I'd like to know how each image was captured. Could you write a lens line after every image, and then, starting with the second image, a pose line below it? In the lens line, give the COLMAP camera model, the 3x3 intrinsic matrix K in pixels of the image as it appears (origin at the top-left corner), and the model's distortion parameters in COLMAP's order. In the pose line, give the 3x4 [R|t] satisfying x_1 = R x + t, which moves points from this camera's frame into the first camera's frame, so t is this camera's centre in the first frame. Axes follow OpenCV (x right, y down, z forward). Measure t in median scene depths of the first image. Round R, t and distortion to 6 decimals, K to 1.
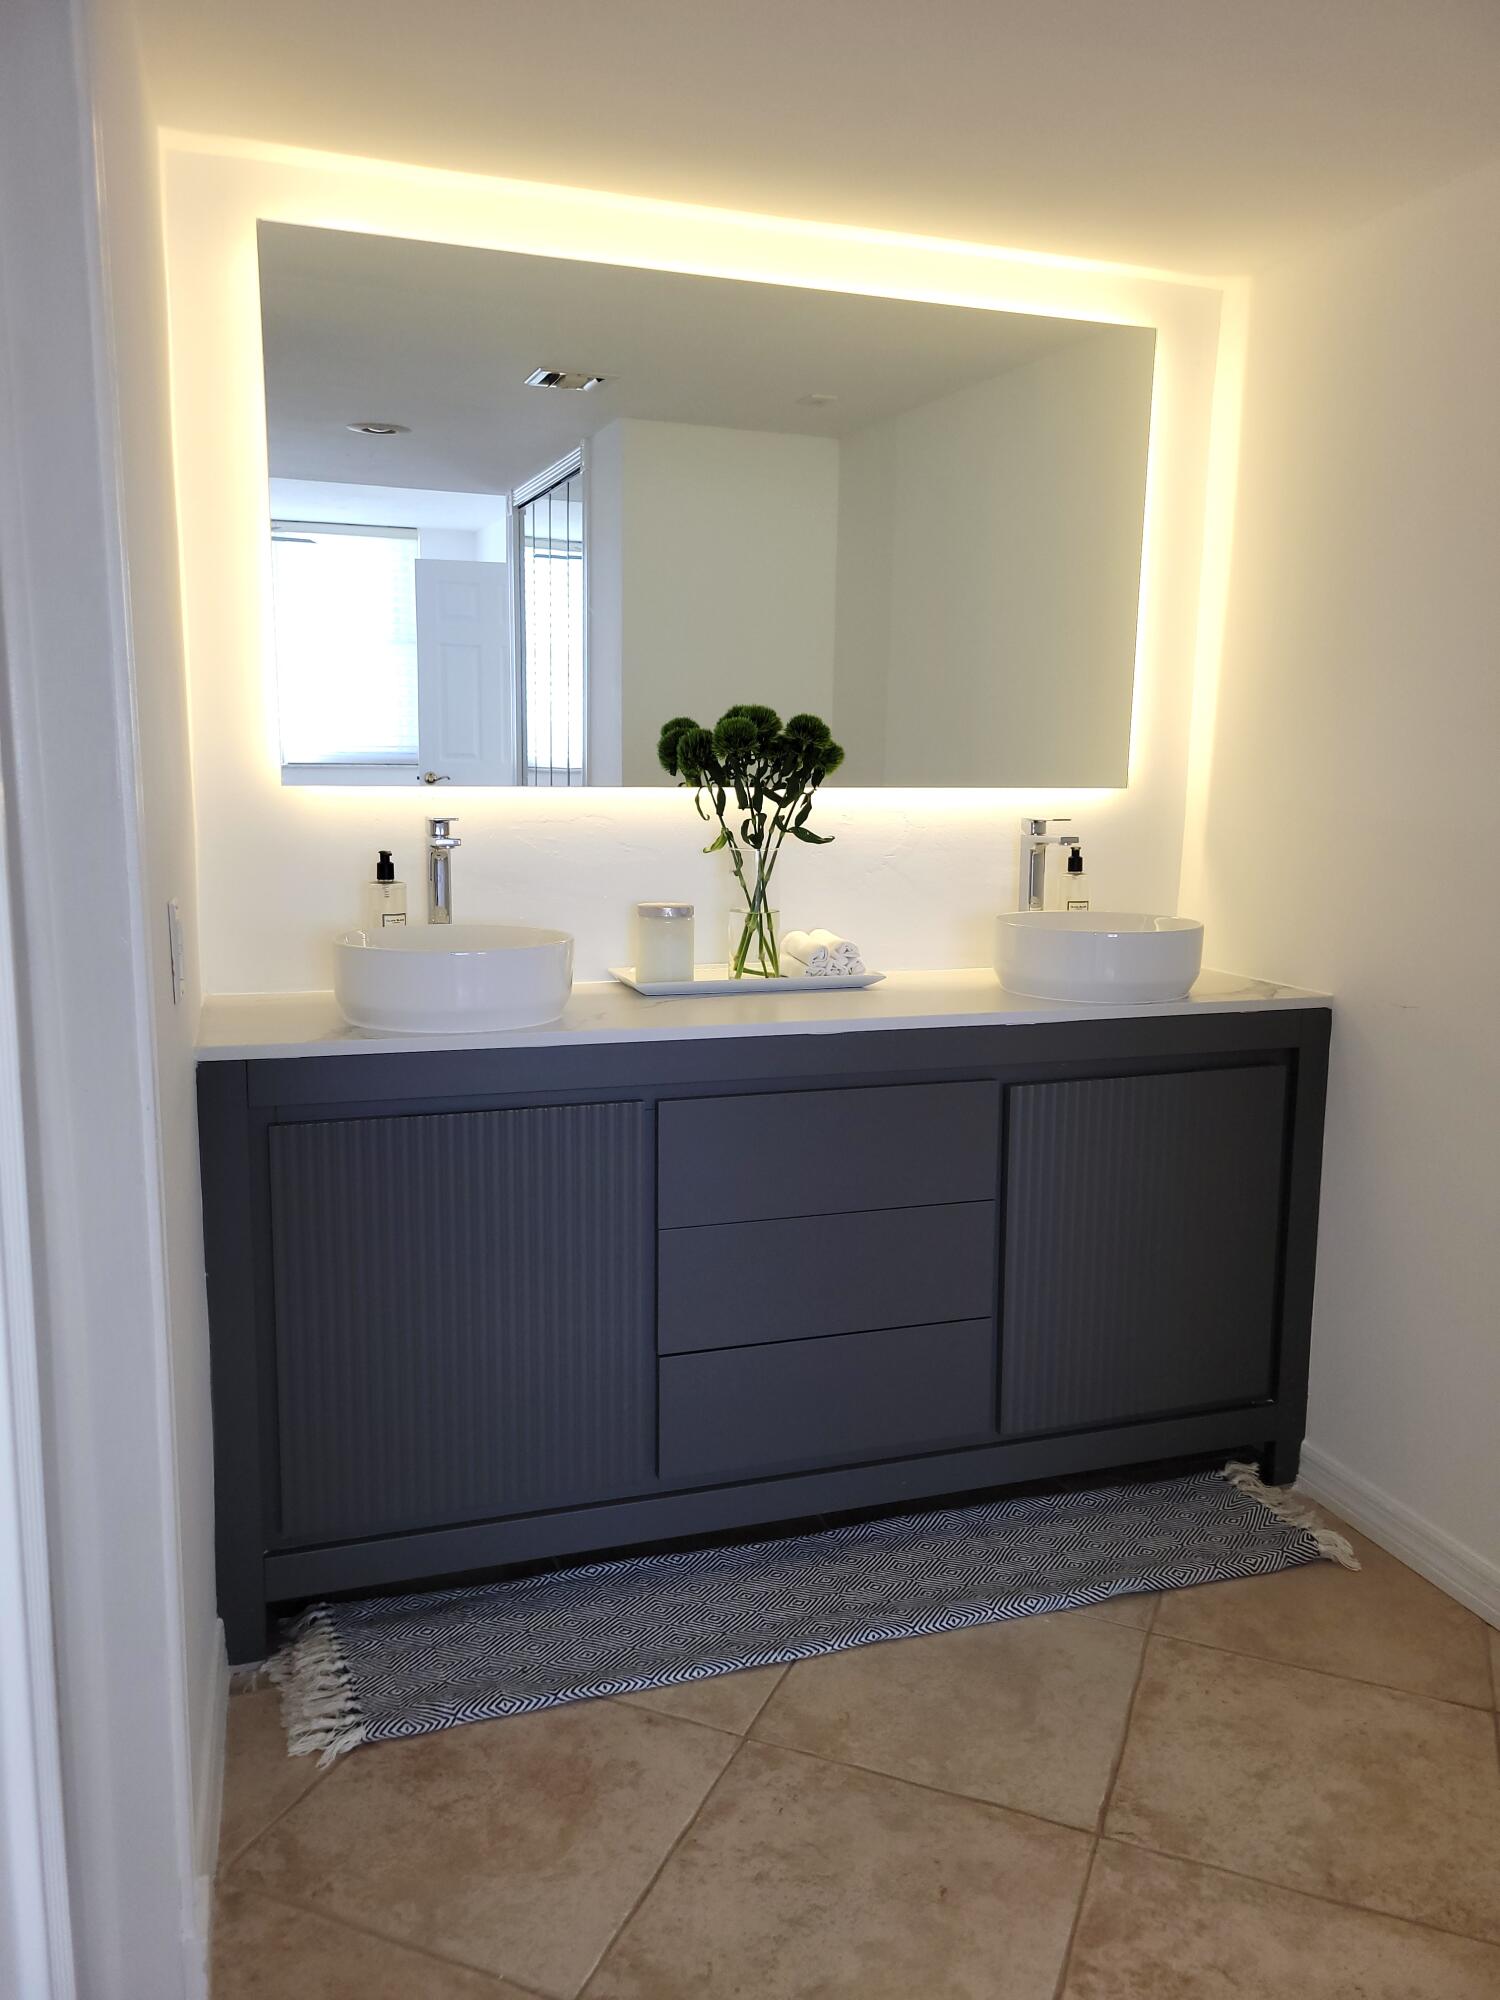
lens RADIAL K [[1501.2, 0, 753.1], [0, 1501.2, 984.7], [0, 0, 1]] dist [0.063475, -0.025700]
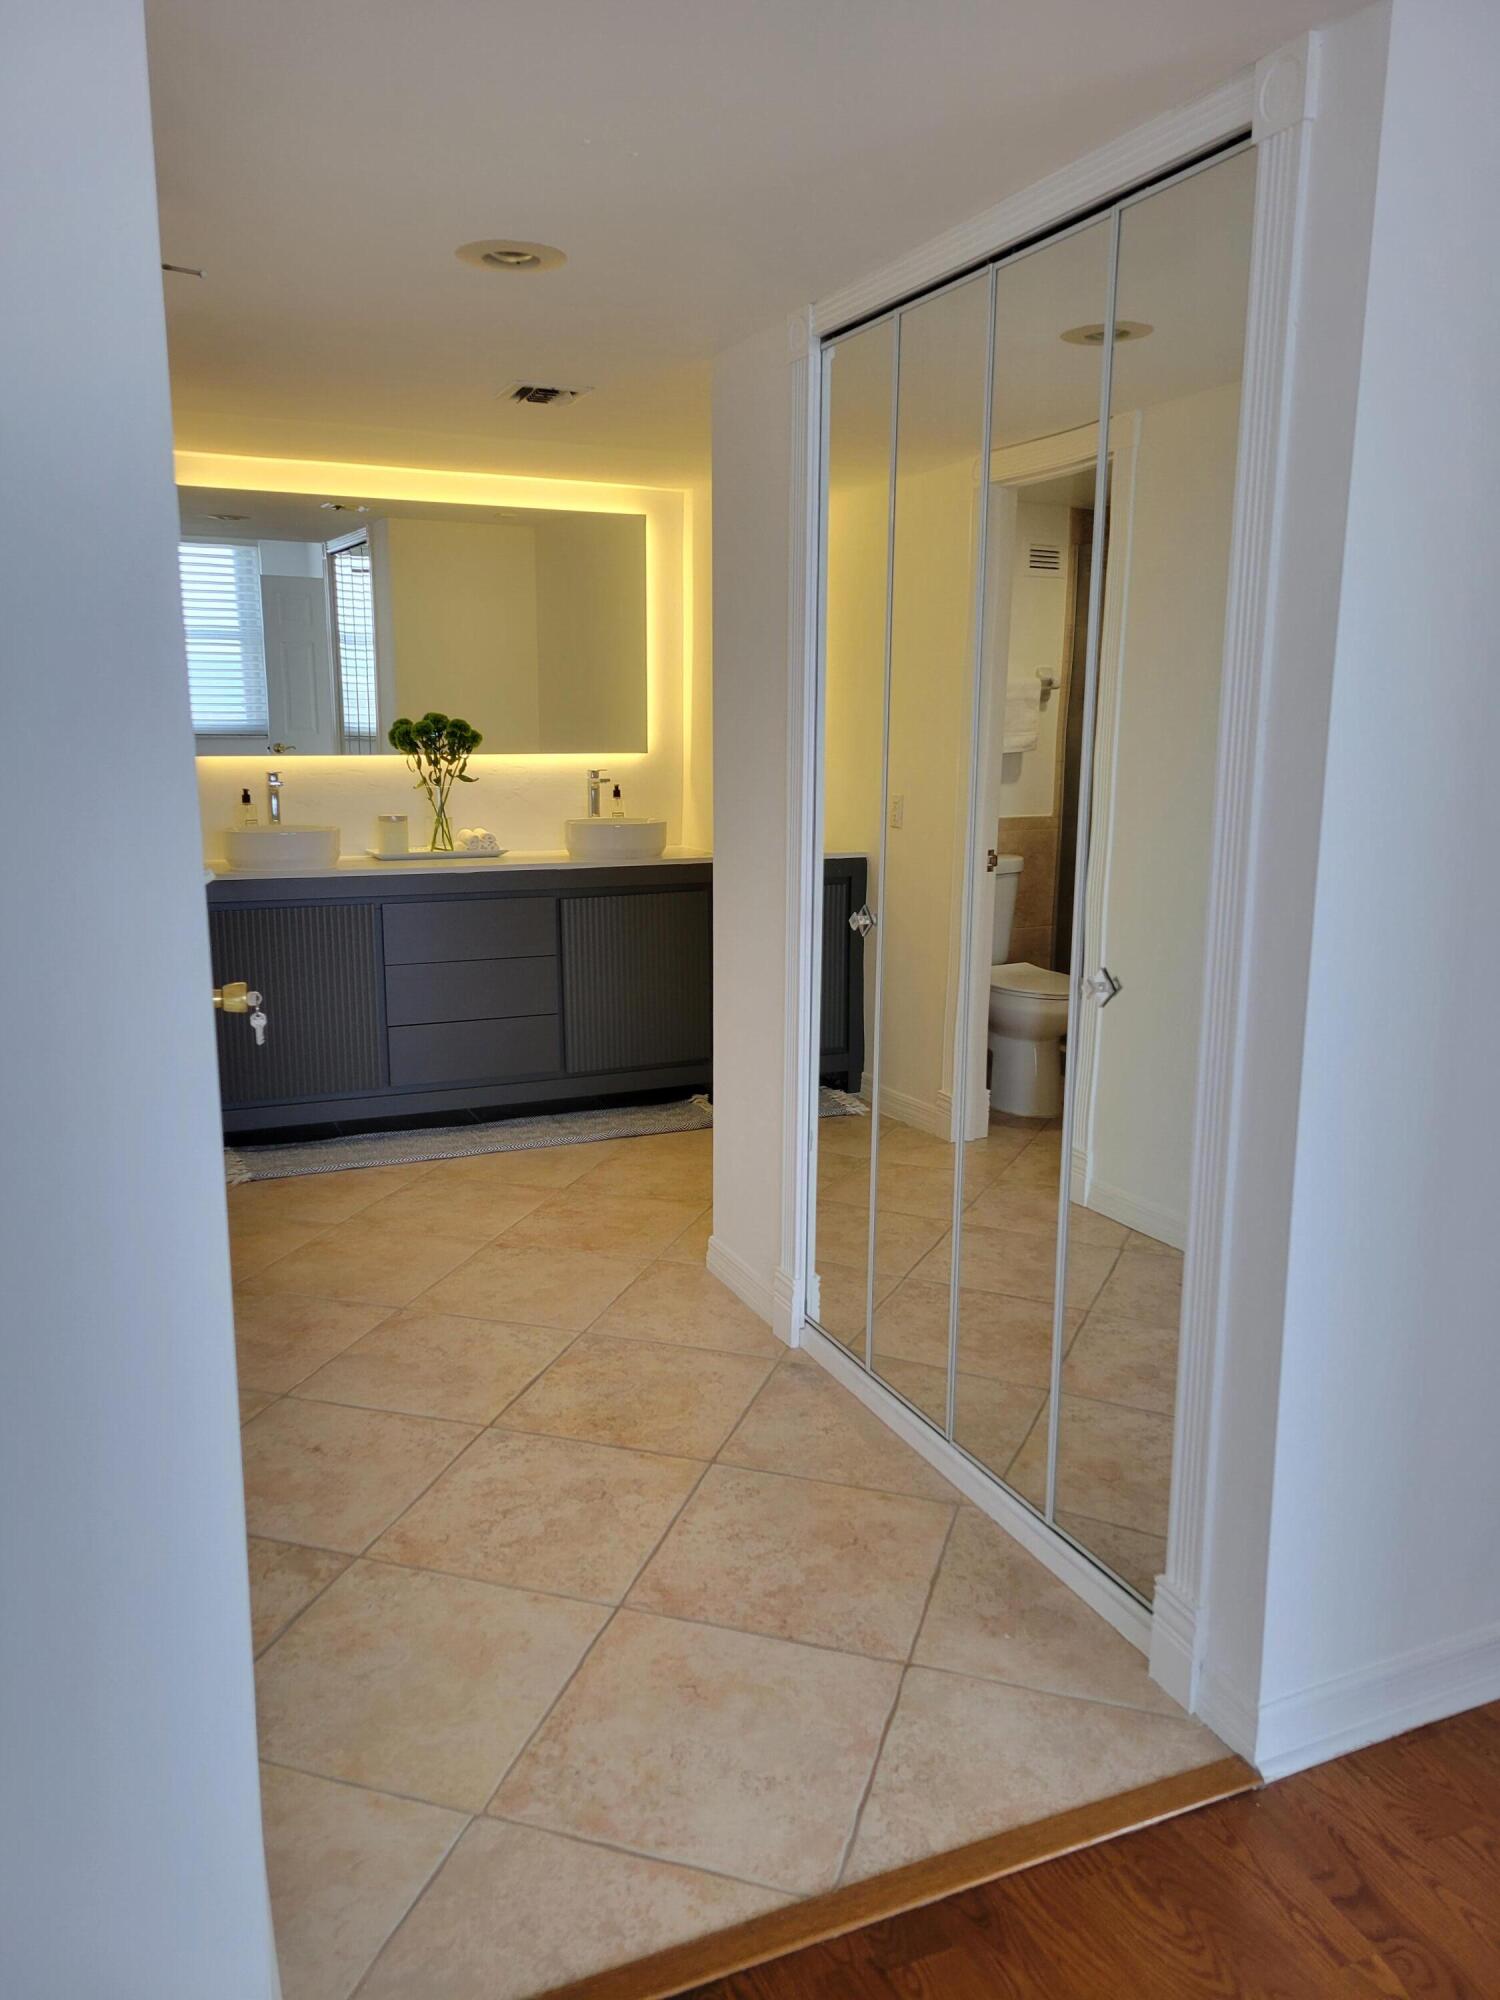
lens RADIAL K [[1502.2, 0, 729.0], [0, 1502.2, 991.5], [0, 0, 1]] dist [0.081374, -0.000603]
pose [[0.997389, -0.024843, 0.067804, 0.249071], [0.022834, 0.999282, 0.030246, 0.132263], [-0.068507, -0.028618, 0.997240, -1.043294]]
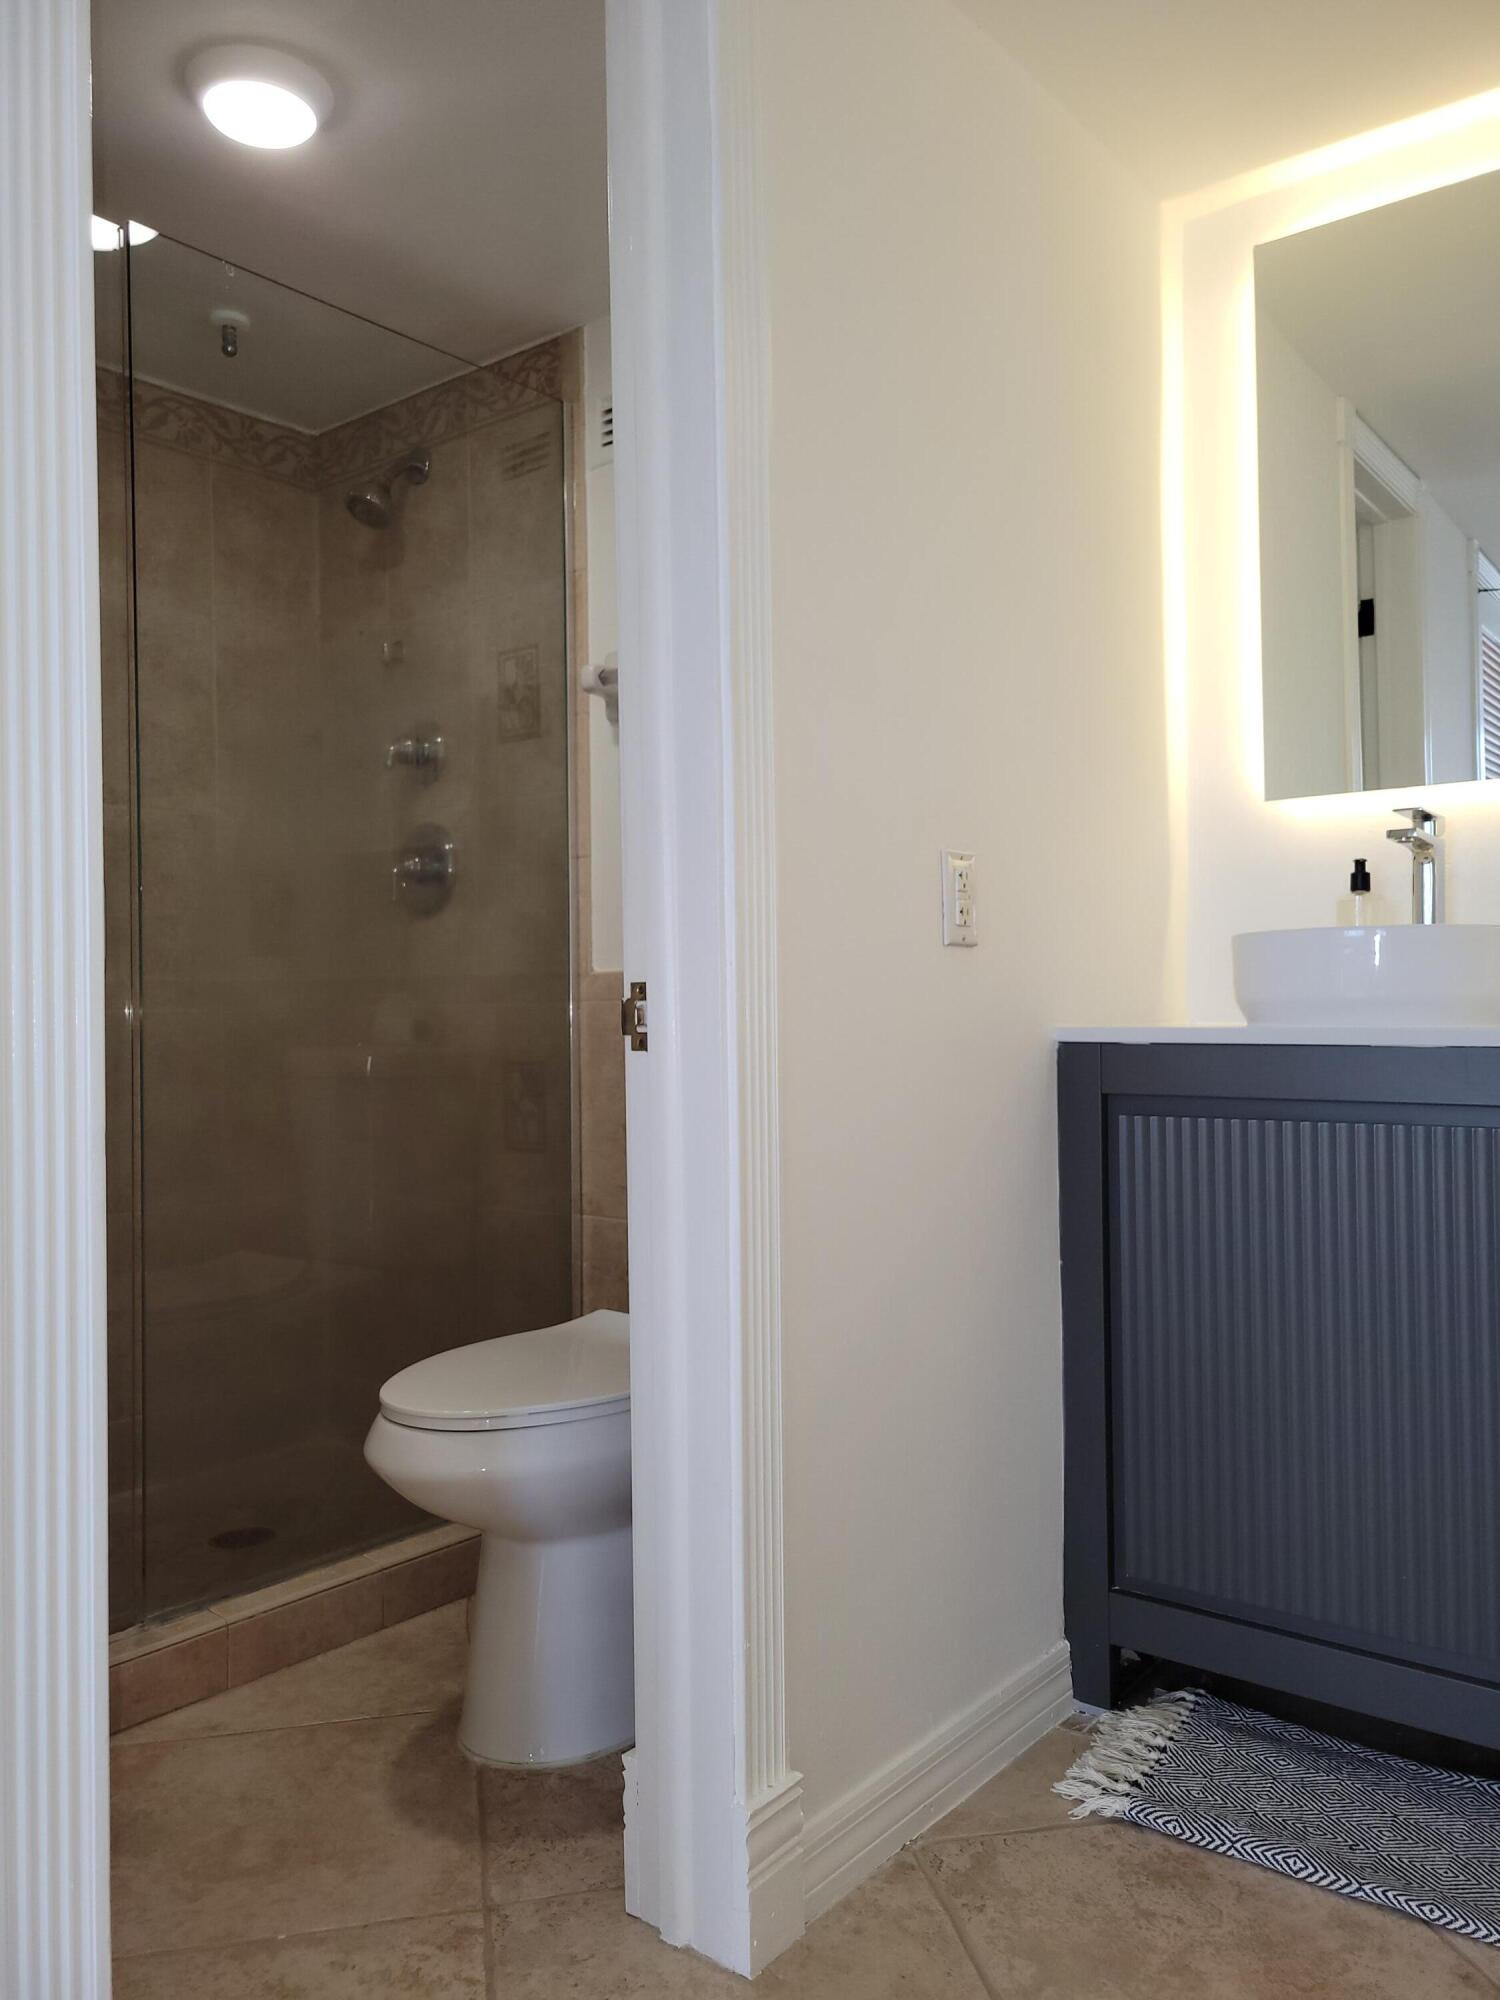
lens RADIAL K [[1501.2, 0, 753.1], [0, 1501.2, 984.7], [0, 0, 1]] dist [0.063475, -0.025700]
pose [[0.571296, -0.030678, -0.820170, 0.283812], [-0.104487, 0.988452, -0.109754, 0.120727], [0.814066, 0.148399, 0.561493, 0.222689]]
